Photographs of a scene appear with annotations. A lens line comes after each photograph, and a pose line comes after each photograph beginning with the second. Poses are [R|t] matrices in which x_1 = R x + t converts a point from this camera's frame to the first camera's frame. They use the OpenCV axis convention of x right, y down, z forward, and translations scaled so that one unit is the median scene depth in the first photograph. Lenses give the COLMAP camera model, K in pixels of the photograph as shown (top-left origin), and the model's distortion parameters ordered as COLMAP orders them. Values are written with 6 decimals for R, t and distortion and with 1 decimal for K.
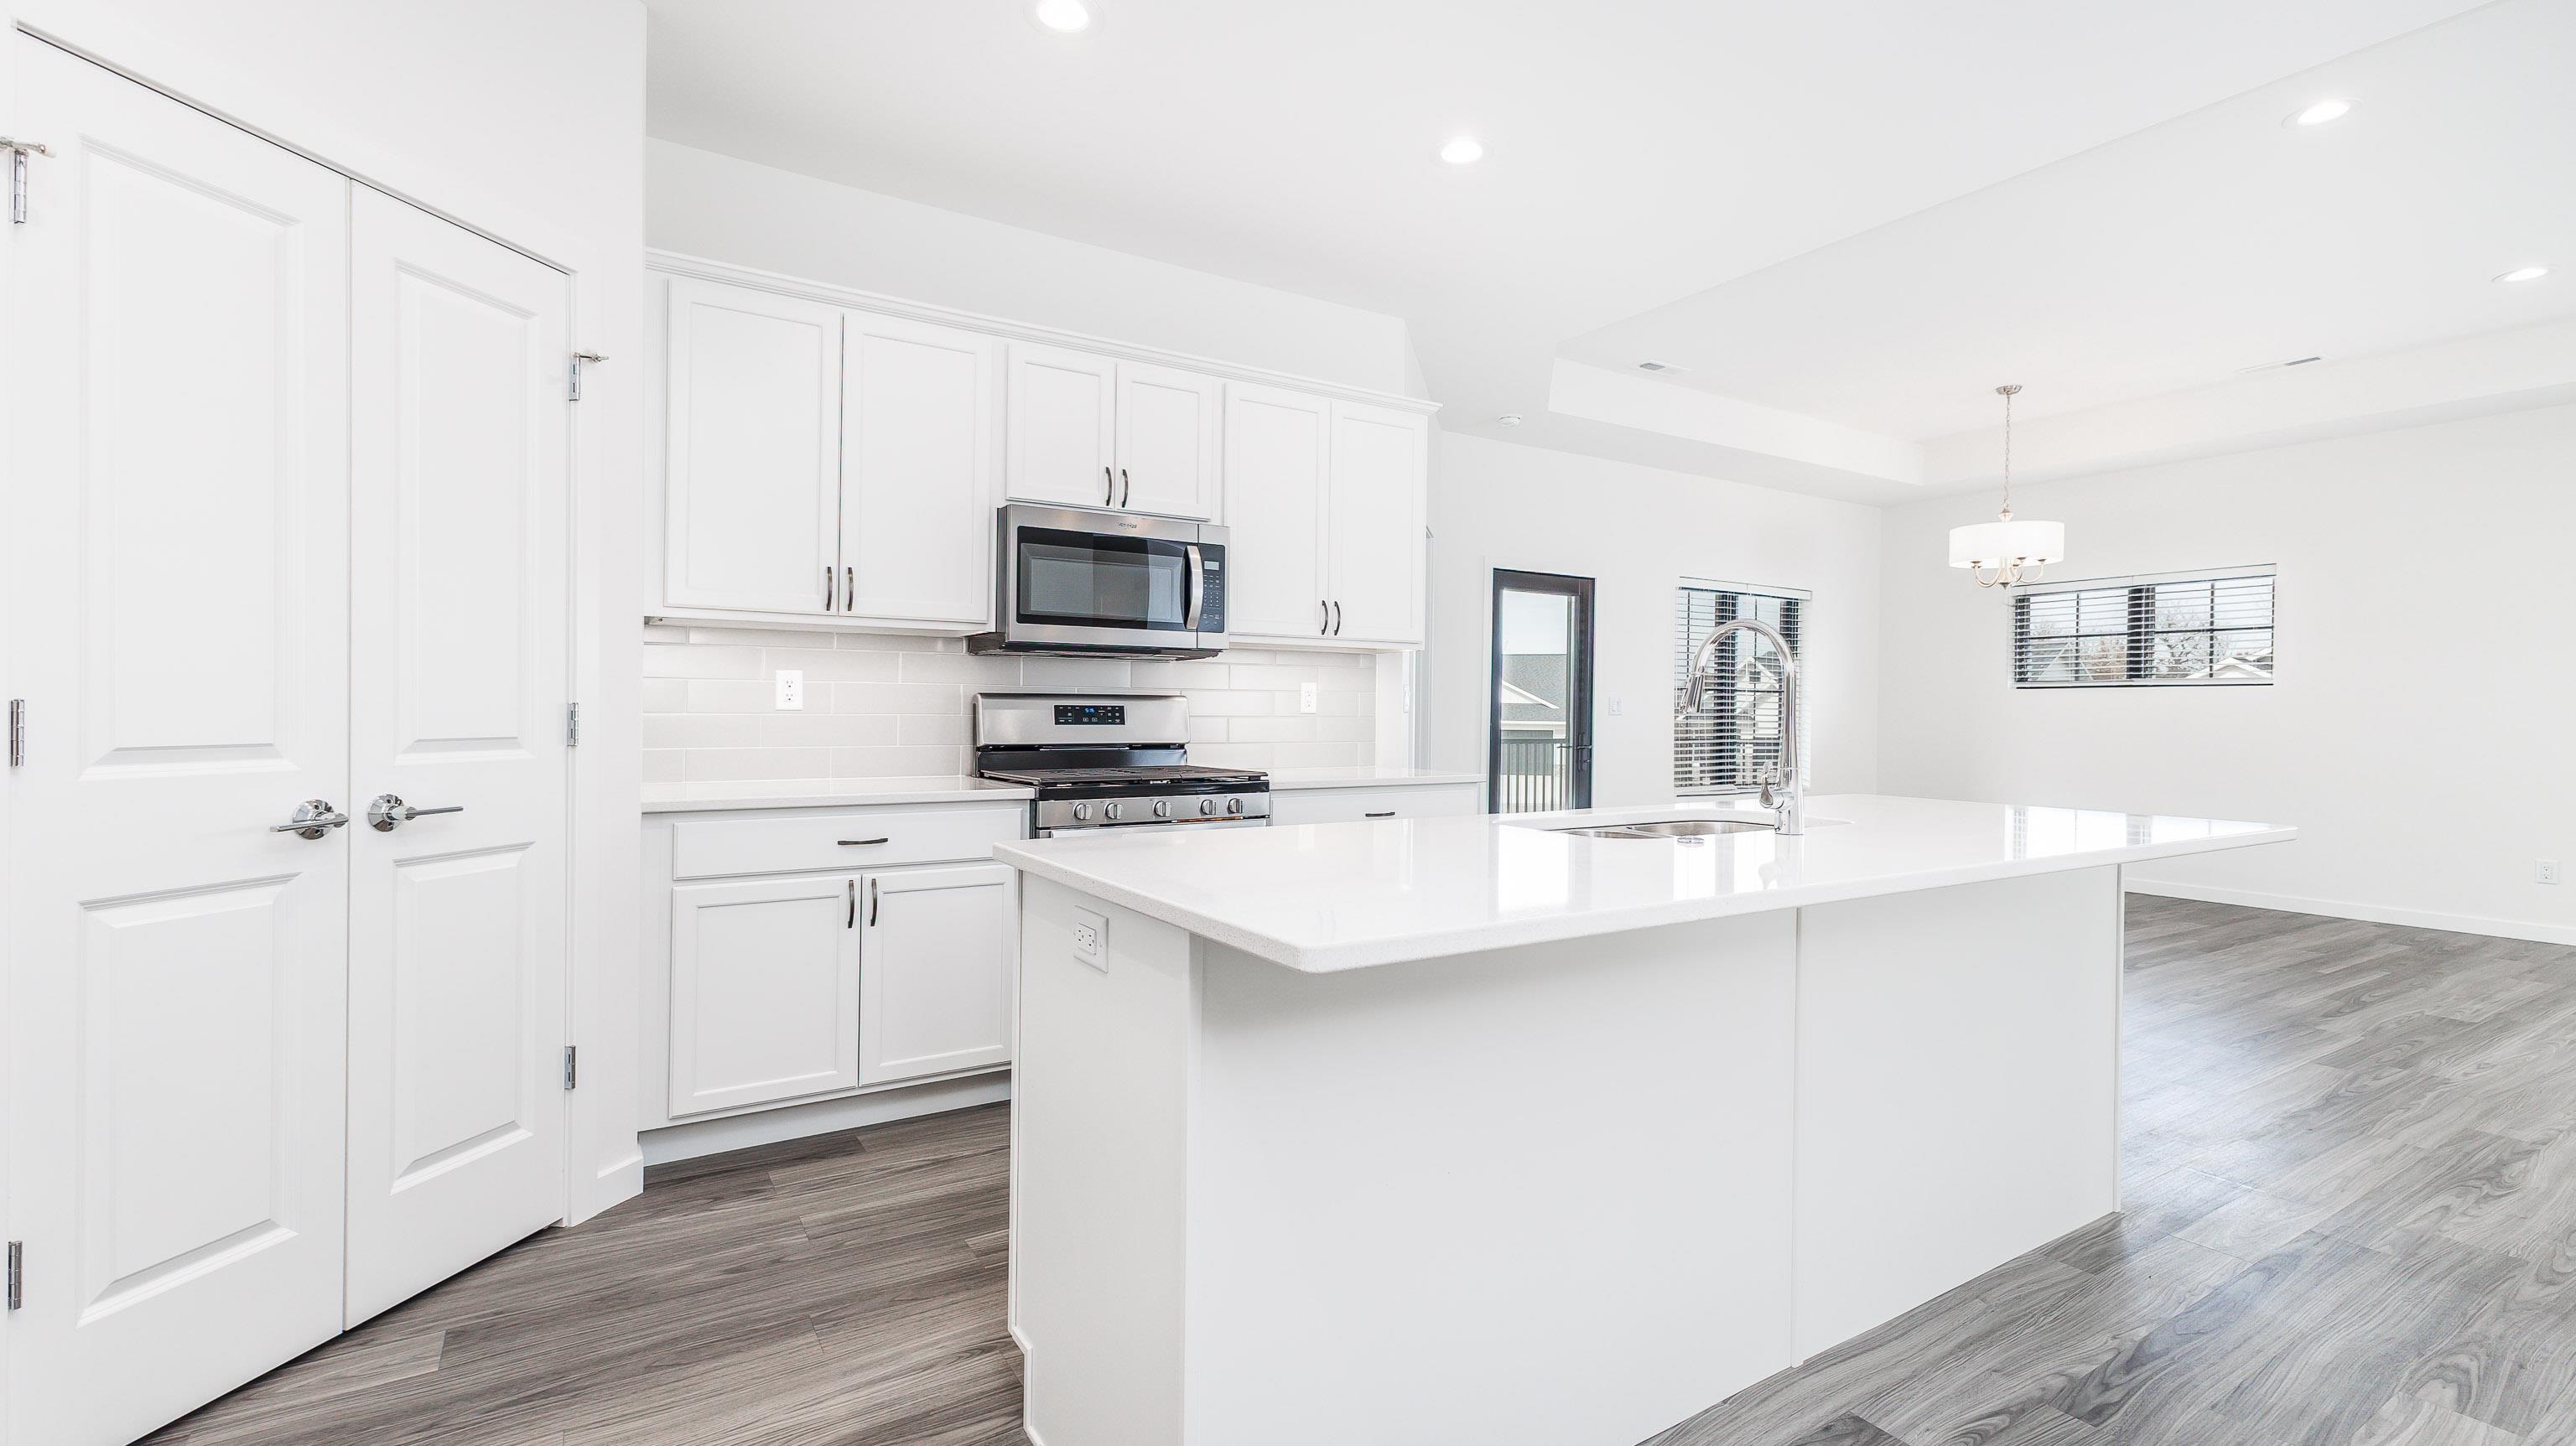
lens RADIAL K [[1140.0, 0, 1296.1], [0, 1140.0, 723.0], [0, 0, 1]] dist [0.007474, -0.000245]
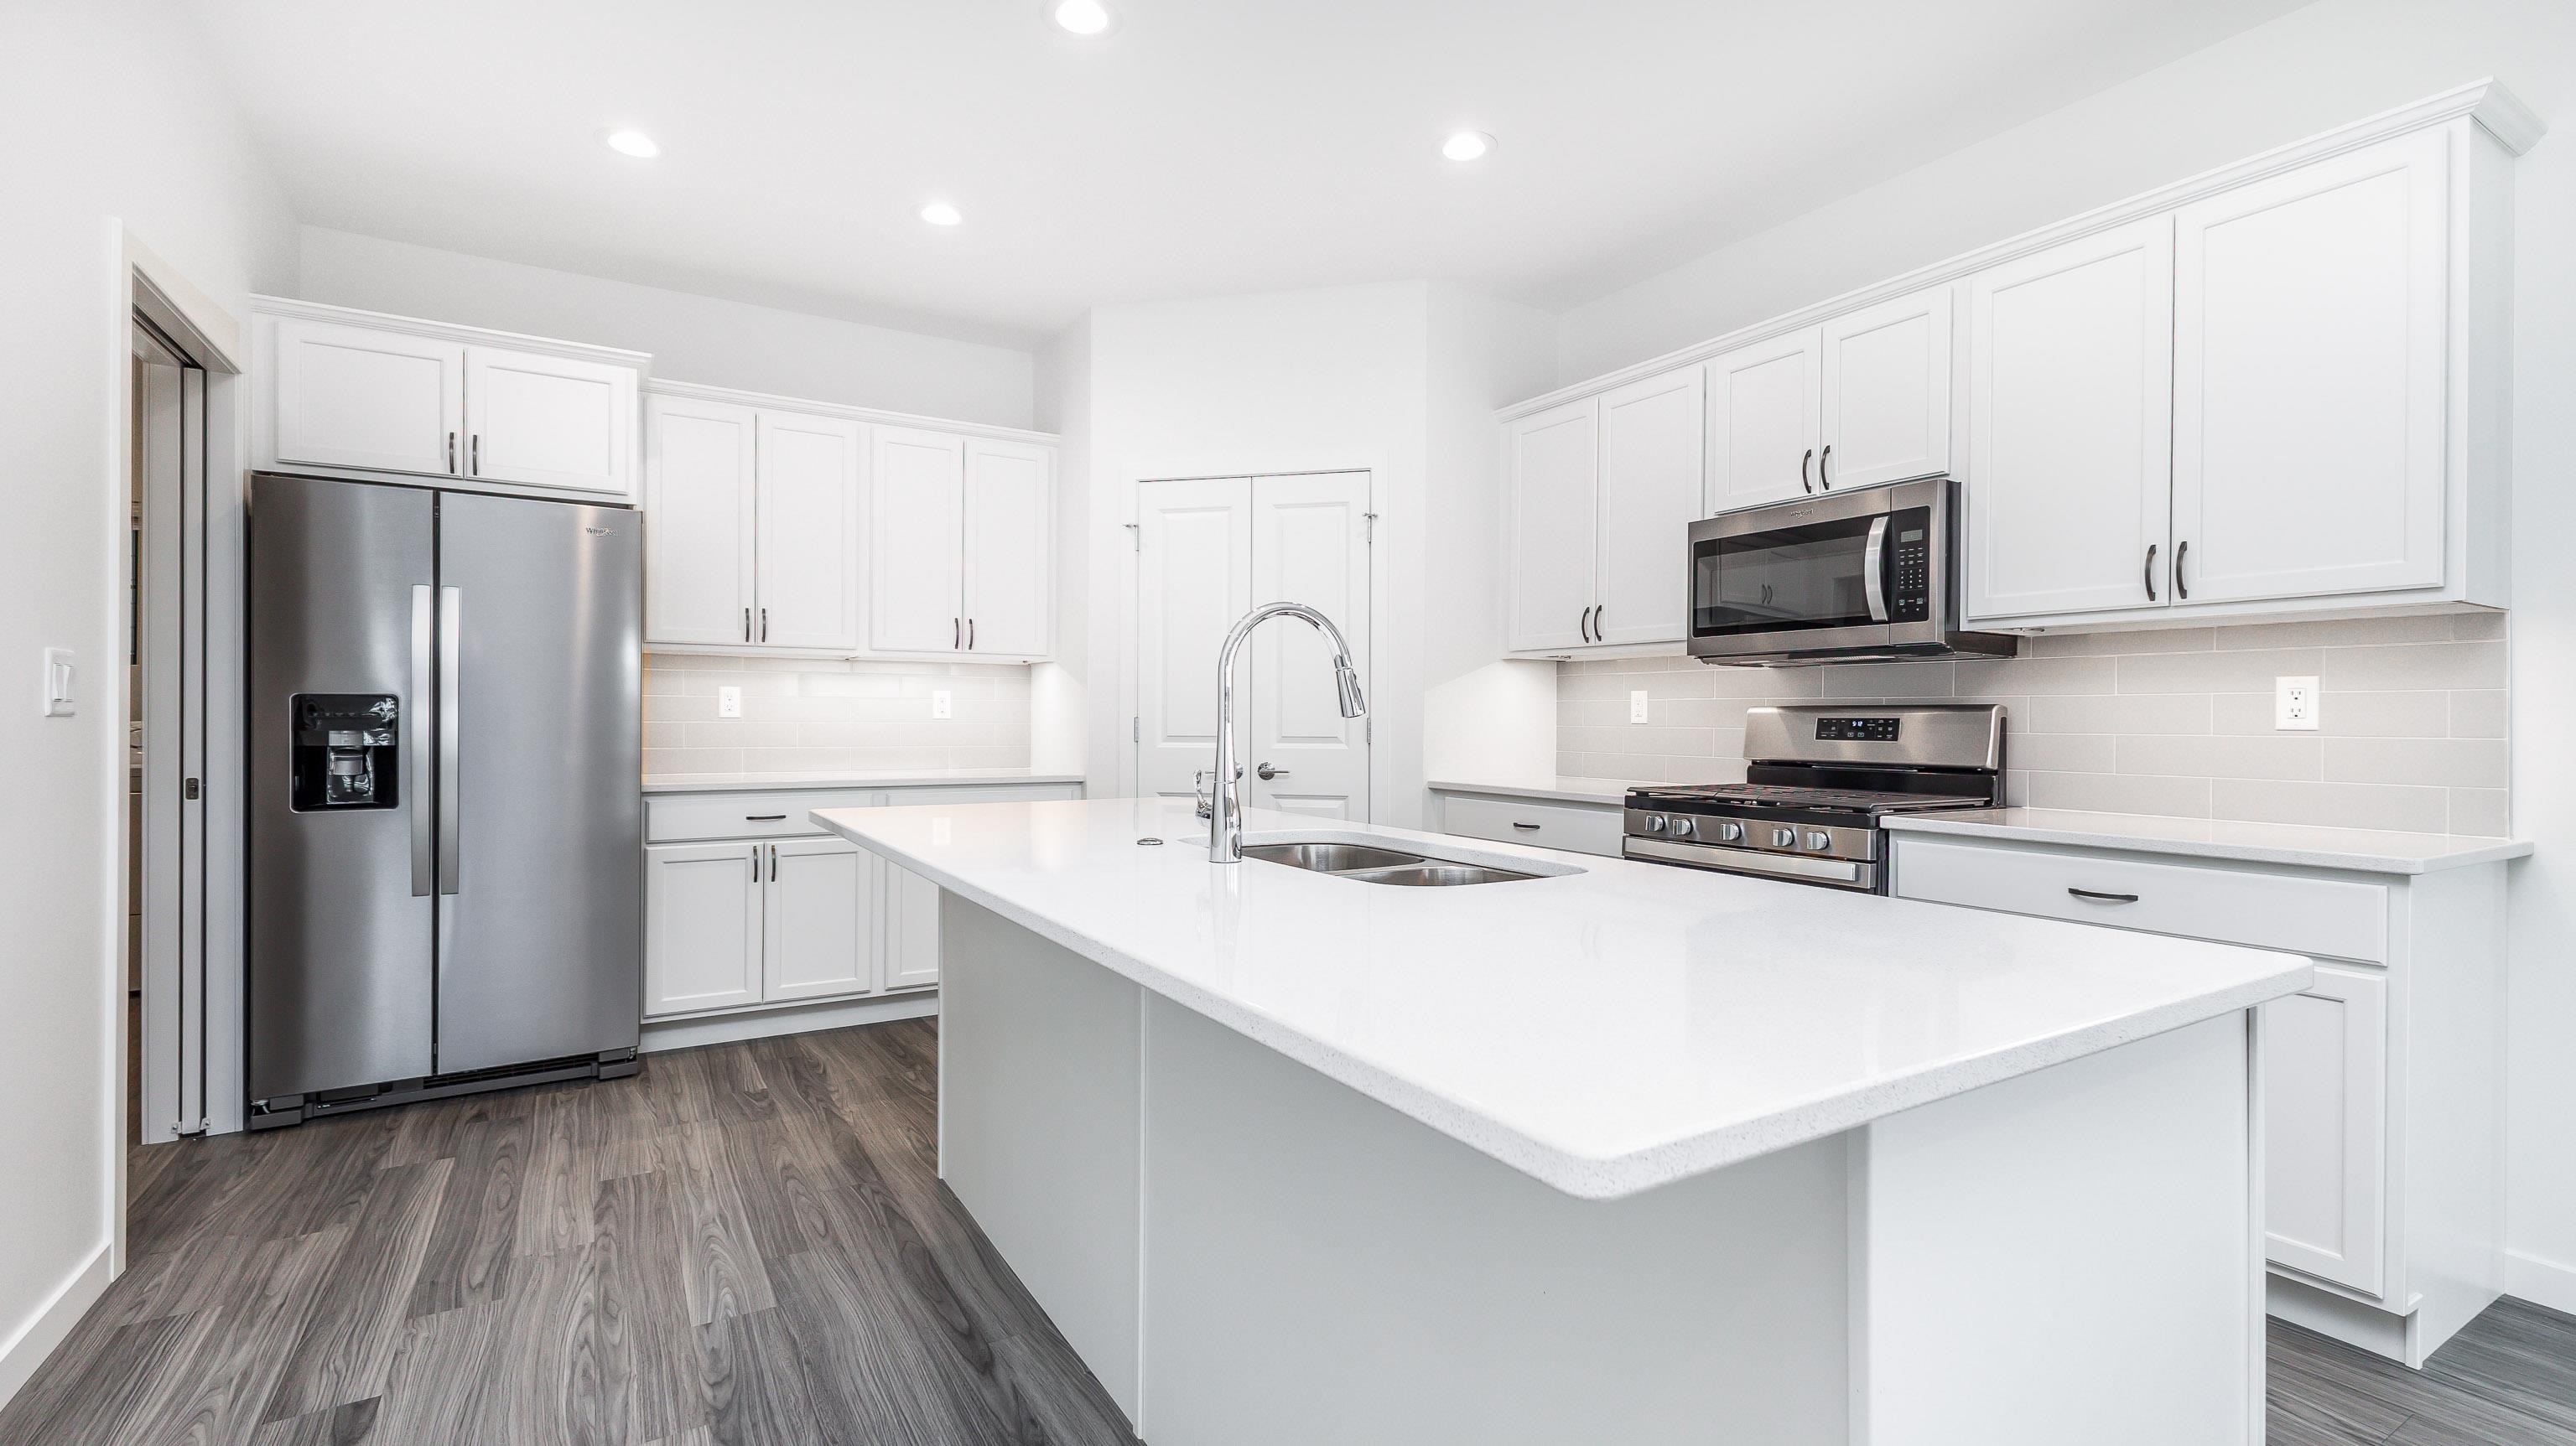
lens RADIAL K [[1140.0, 0, 1286.6], [0, 1140.0, 730.7], [0, 0, 1]] dist [0.007474, -0.000245]
pose [[-0.024480, 0.001909, -0.999698, 0.720423], [-0.017136, 0.999850, 0.002329, -0.000453], [0.999553, 0.017188, -0.024444, 0.605253]]
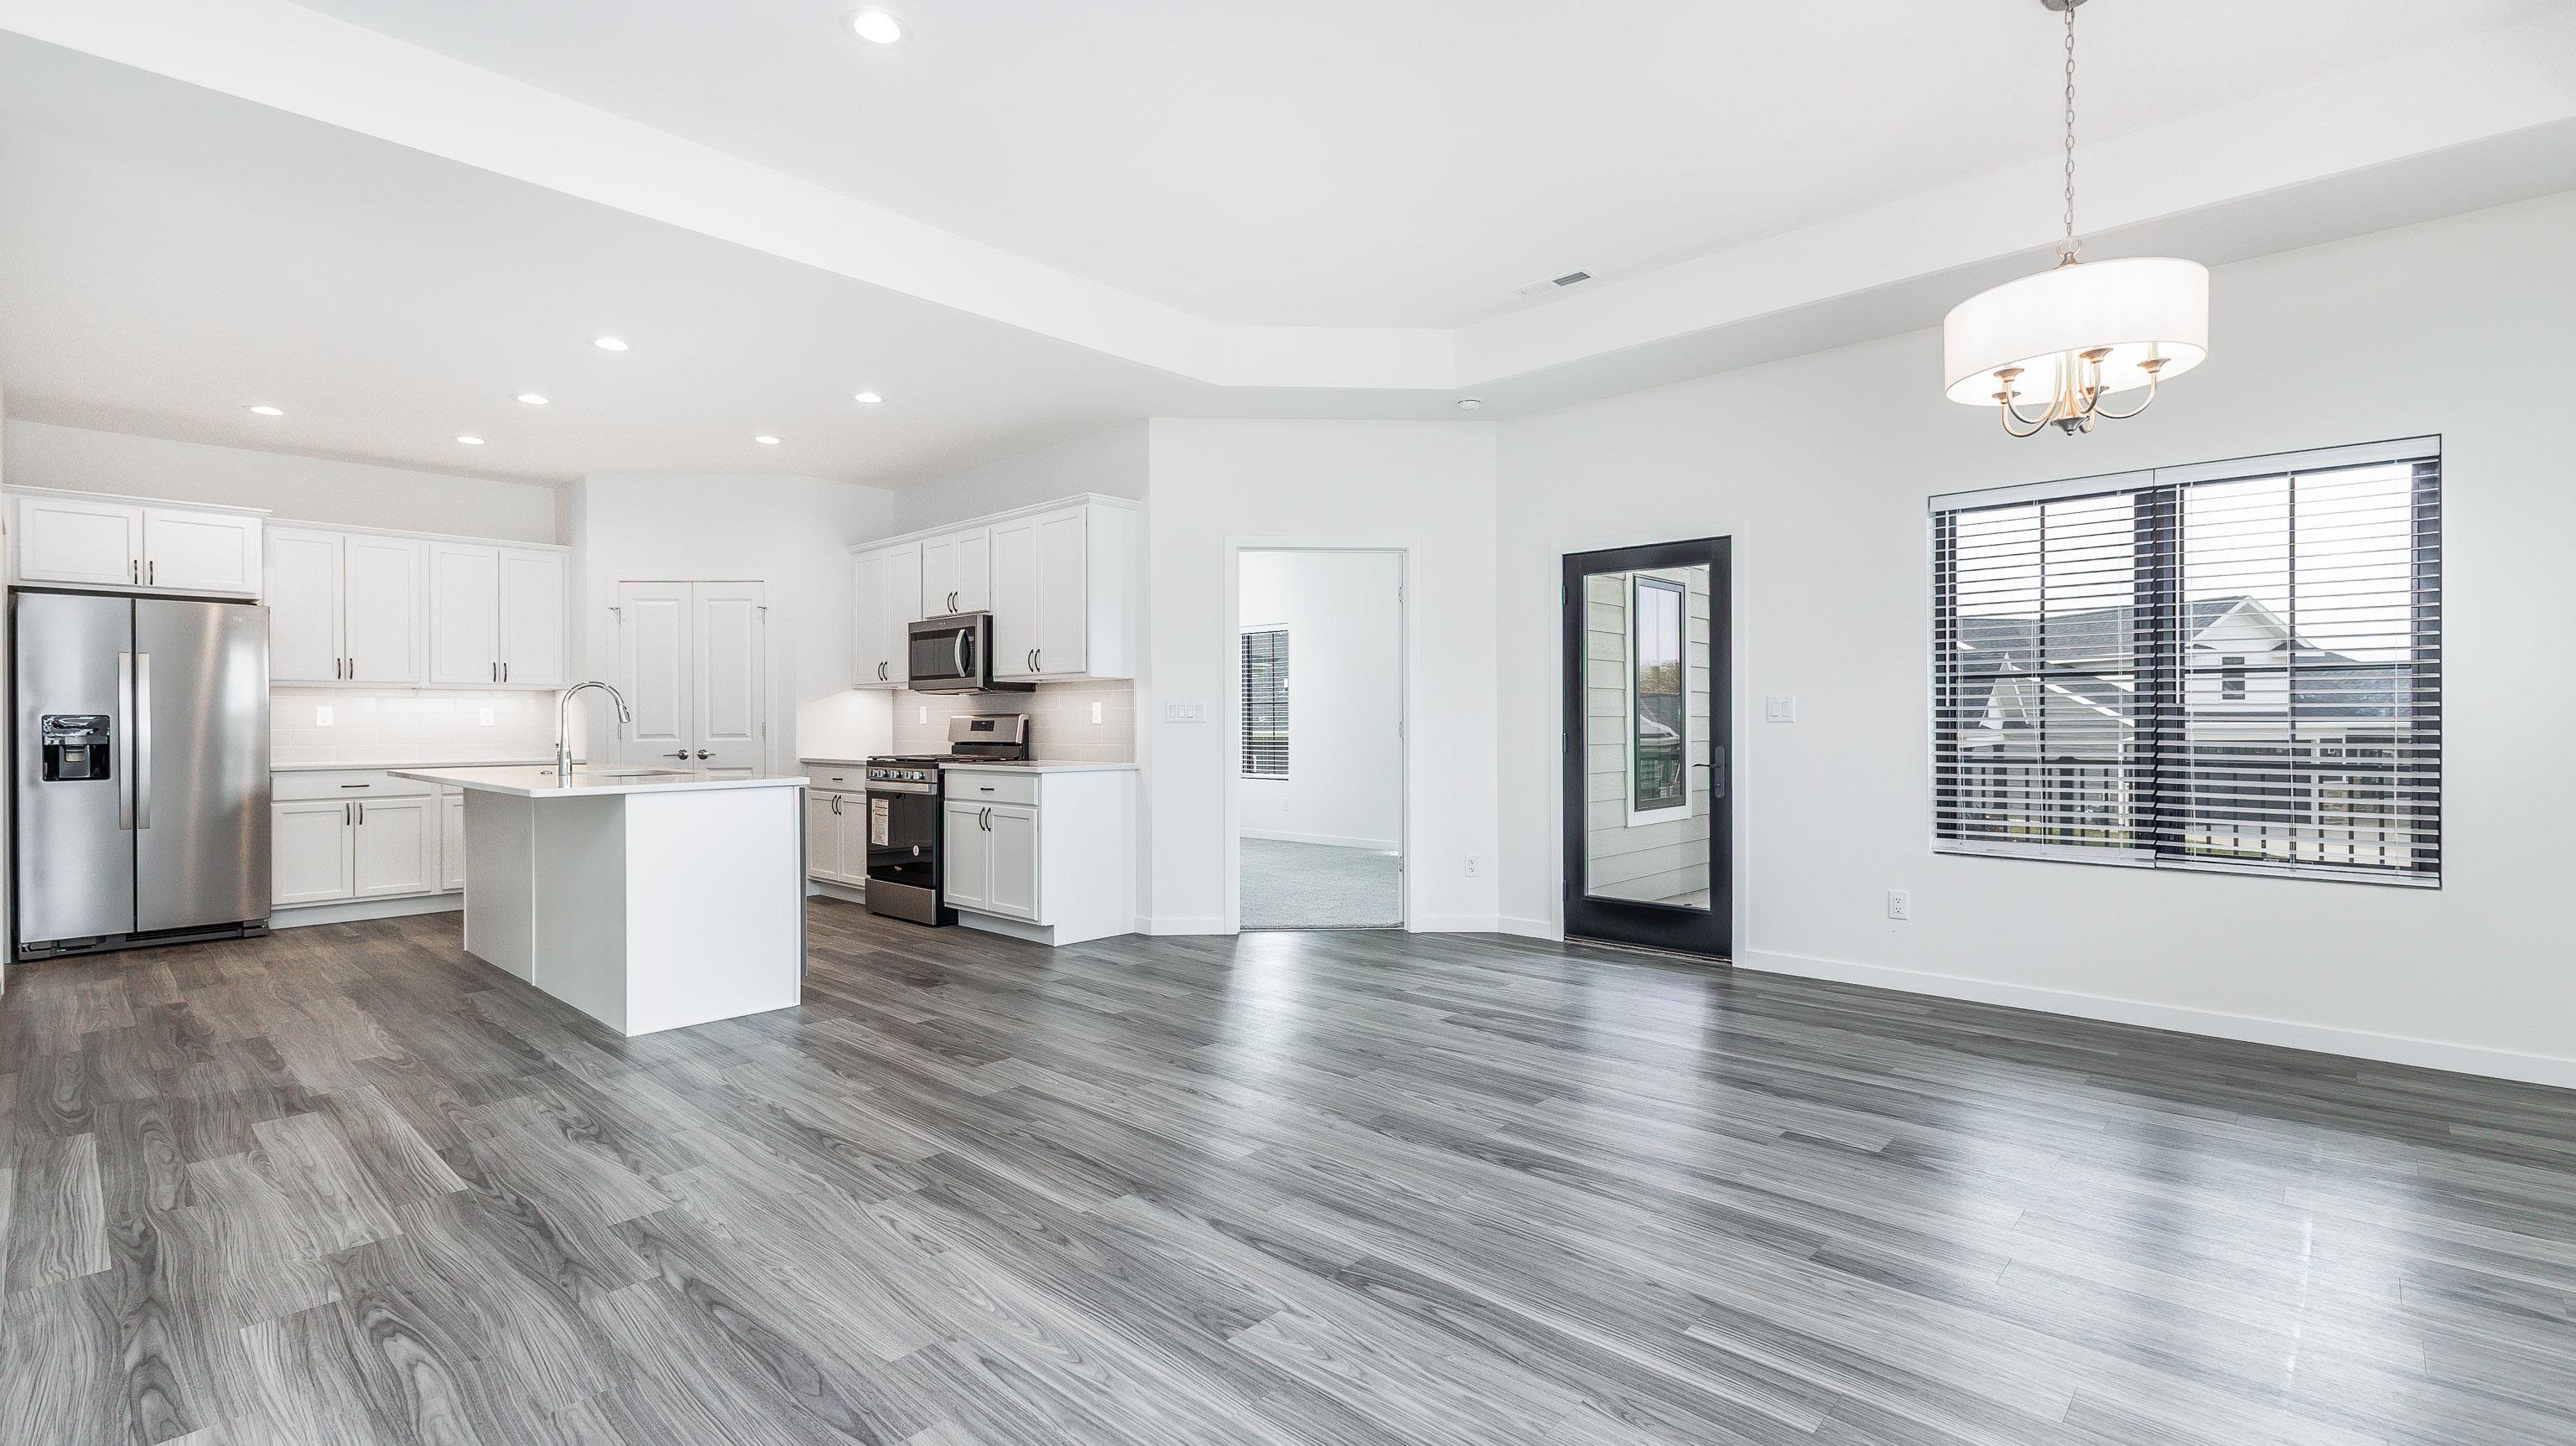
lens RADIAL K [[1140.0, 0, 1291.0], [0, 1140.0, 731.5], [0, 0, 1]] dist [0.007474, -0.000245]
pose [[0.250133, -0.002235, -0.968209, 1.744146], [-0.004890, 0.999982, -0.003572, 0.005917], [0.968199, 0.005628, 0.250117, 1.052651]]
